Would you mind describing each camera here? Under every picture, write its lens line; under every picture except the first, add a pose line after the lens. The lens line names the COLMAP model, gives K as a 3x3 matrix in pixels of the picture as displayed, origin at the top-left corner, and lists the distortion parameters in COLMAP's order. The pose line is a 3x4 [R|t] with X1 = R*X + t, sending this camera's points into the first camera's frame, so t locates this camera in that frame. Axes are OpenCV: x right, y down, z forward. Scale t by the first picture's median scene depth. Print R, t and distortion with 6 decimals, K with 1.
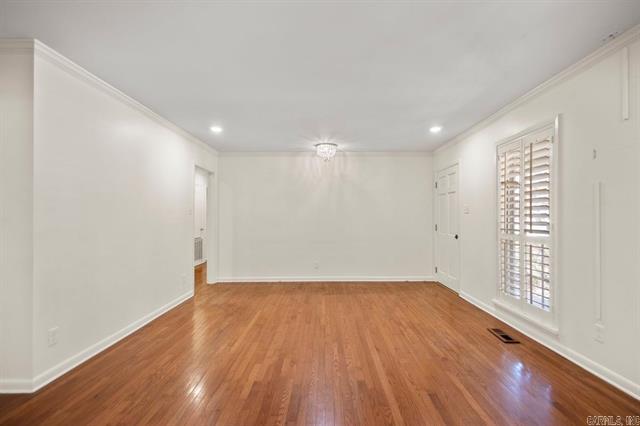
lens RADIAL K [[298.7, 0, 320.7], [0, 298.7, 216.4], [0, 0, 1]] dist [0.018133, -0.000646]
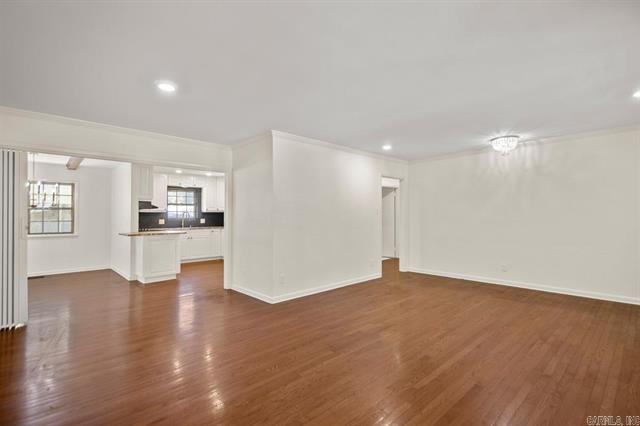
lens RADIAL K [[297.1, 0, 320.4], [0, 297.1, 210.3], [0, 0, 1]] dist [0.007786, -0.000522]
pose [[0.679700, -0.015313, -0.733330, 0.488556], [0.007271, 0.999874, -0.014140, -0.008652], [0.733454, 0.004279, 0.679725, -0.077765]]
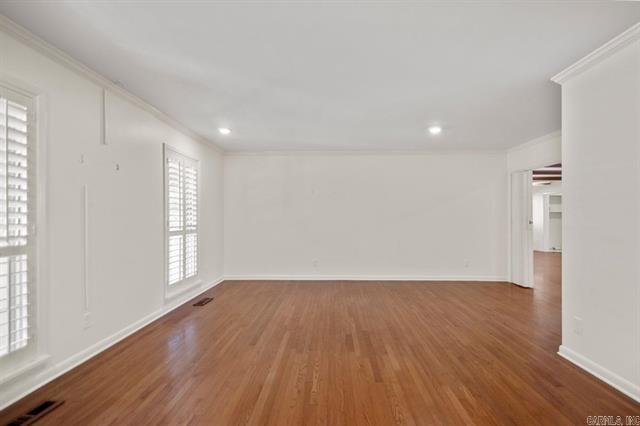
lens RADIAL K [[293.8, 0, 325.8], [0, 293.8, 217.1], [0, 0, 1]] dist [0.003703, -0.000523]
pose [[-0.999905, 0.006162, 0.012340, 0.006471], [0.006054, 0.999943, -0.008751, 0.007555], [-0.012394, -0.008675, -0.999886, 1.497083]]
